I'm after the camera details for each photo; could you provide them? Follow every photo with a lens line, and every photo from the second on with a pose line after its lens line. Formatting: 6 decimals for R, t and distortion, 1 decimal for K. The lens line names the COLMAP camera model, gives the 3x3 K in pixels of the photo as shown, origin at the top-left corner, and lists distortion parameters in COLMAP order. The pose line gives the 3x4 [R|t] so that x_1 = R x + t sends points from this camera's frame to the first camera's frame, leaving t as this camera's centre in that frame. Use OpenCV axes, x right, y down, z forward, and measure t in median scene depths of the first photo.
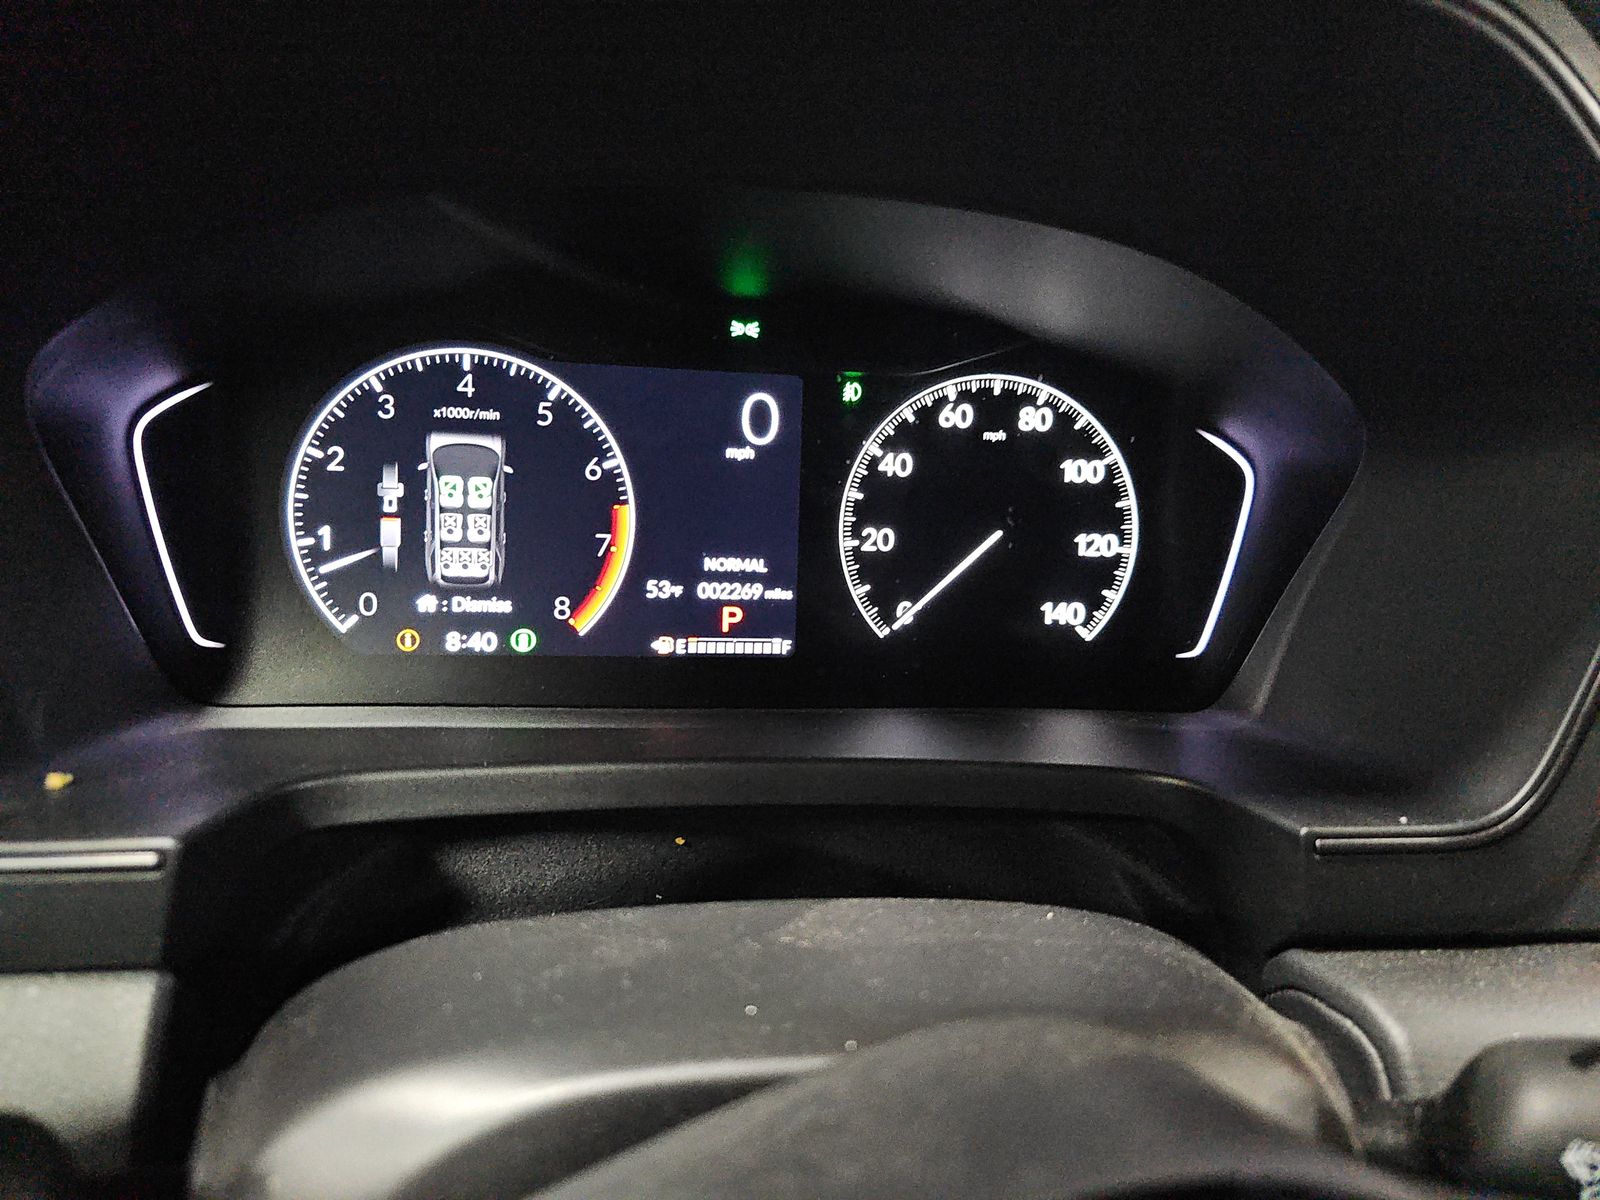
lens RADIAL K [[1063.3, 0, 812.5], [0, 1063.3, 599.2], [0, 0, 1]] dist [0.028442, -0.026212]
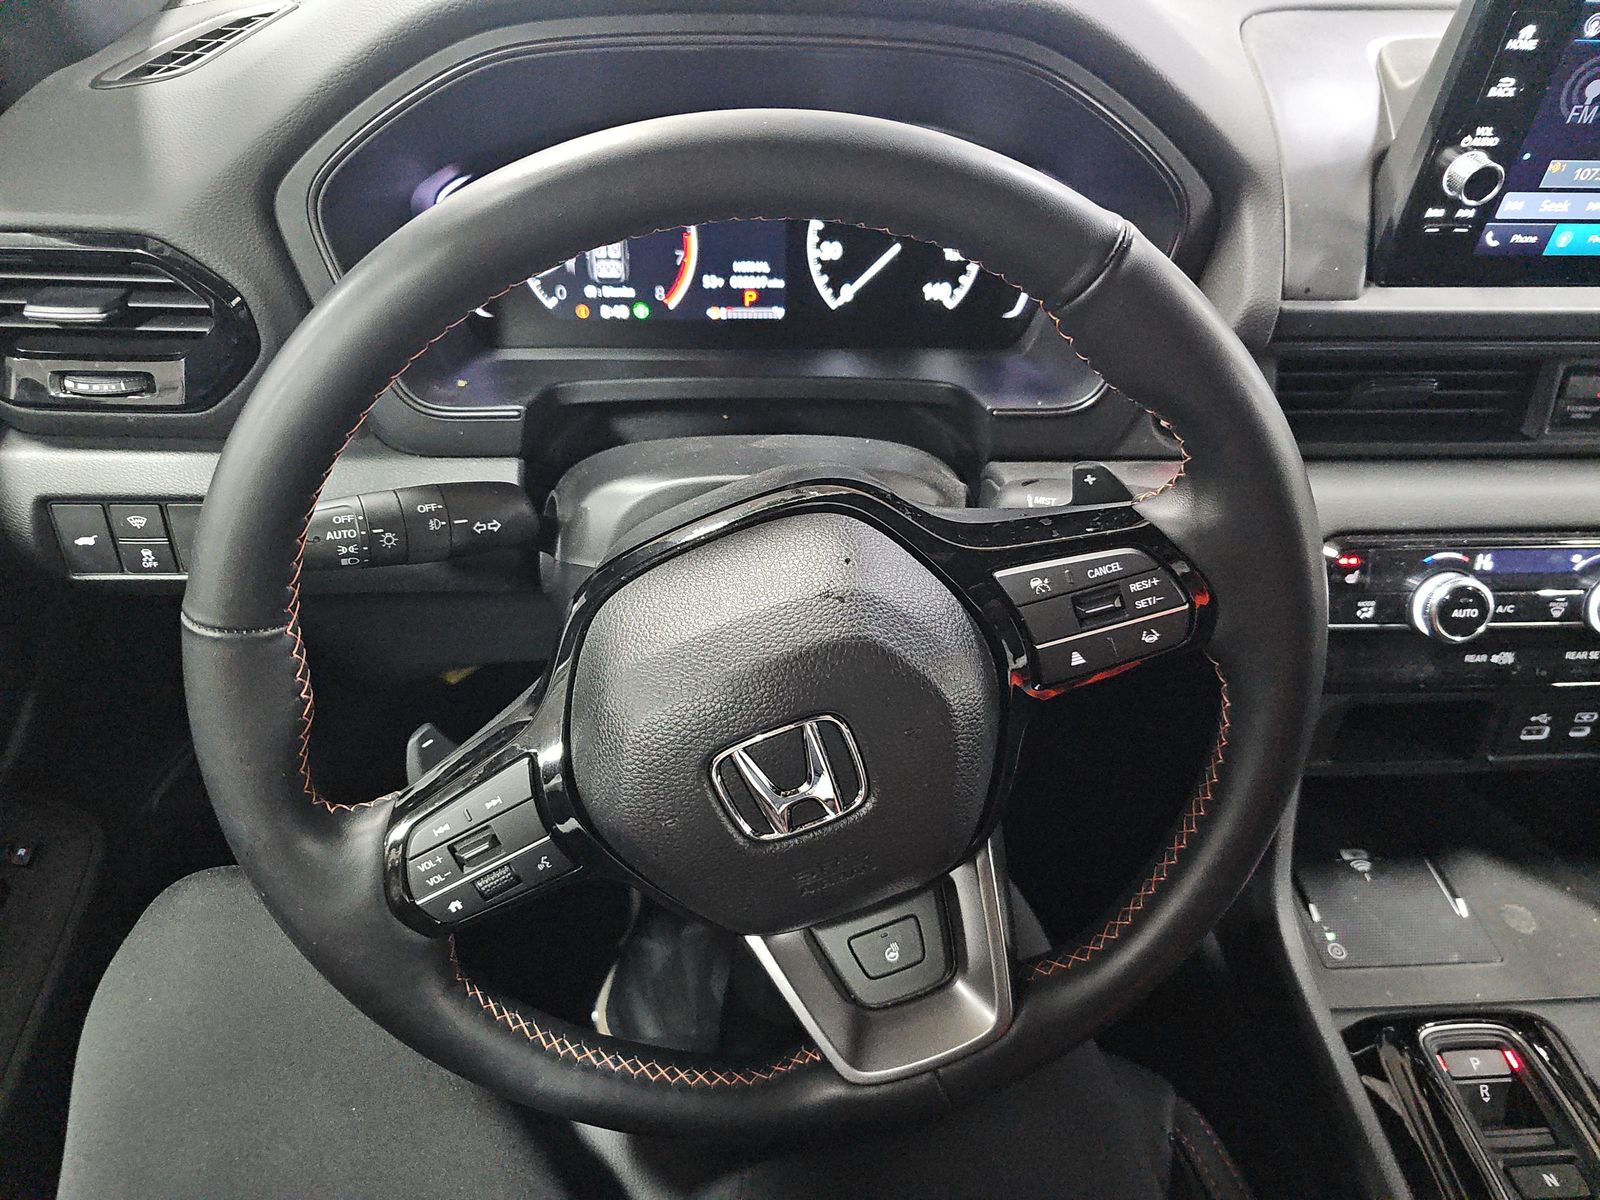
lens RADIAL K [[1063.3, 0, 807.6], [0, 1063.3, 600.6], [0, 0, 1]] dist [0.028442, -0.026212]
pose [[0.995990, 0.020447, -0.087100, 0.198003], [0.011792, 0.935039, 0.354349, -0.146985], [0.088687, -0.353955, 0.931048, -0.916362]]
